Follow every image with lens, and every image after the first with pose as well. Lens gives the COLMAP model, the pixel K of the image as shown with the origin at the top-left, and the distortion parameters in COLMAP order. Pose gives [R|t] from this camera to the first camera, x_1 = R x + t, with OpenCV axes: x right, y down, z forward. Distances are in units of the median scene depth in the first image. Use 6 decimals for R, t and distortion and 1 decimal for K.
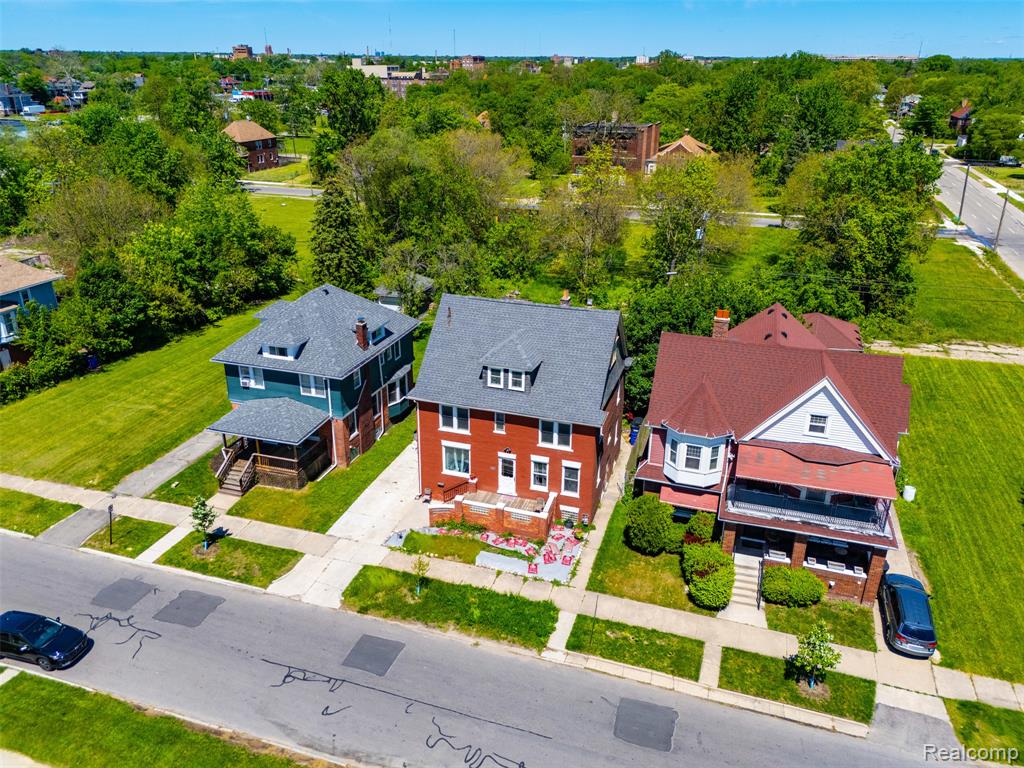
lens RADIAL K [[751.3, 0, 514.1], [0, 751.3, 383.7], [0, 0, 1]] dist [0.079298, -0.077571]
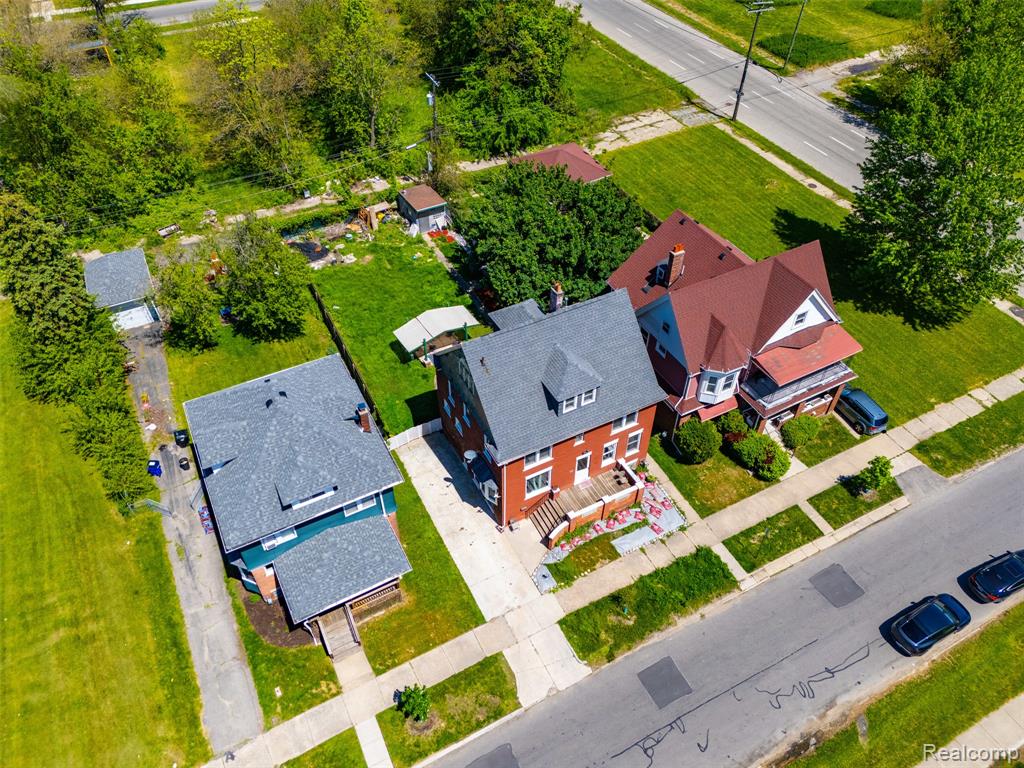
lens RADIAL K [[751.3, 0, 514.1], [0, 751.3, 383.7], [0, 0, 1]] dist [0.079298, -0.077571]
pose [[0.697926, -0.508850, 0.503956, -0.578584], [0.283543, 0.842511, 0.458015, -0.520208], [-0.657649, -0.176768, 0.732291, 0.311077]]
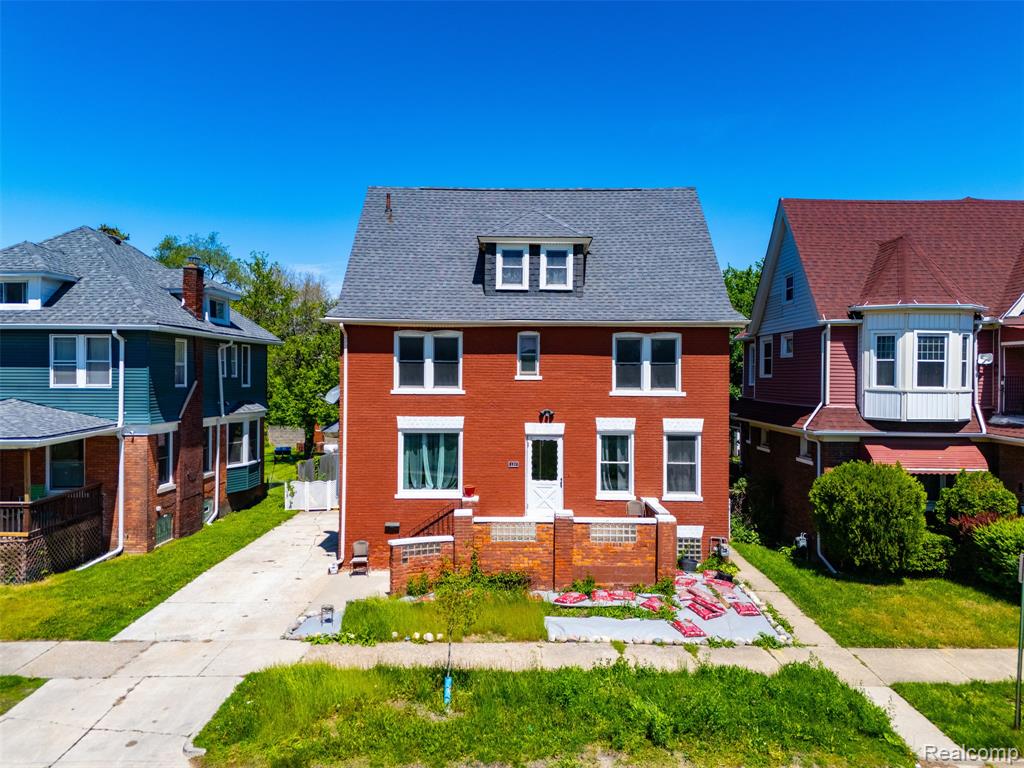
lens RADIAL K [[751.3, 0, 514.1], [0, 751.3, 383.7], [0, 0, 1]] dist [0.079298, -0.077571]
pose [[0.950277, -0.006723, 0.311332, -0.182322], [0.125855, 0.922770, -0.364220, 0.248312], [-0.284840, 0.385292, 0.877734, 0.587715]]
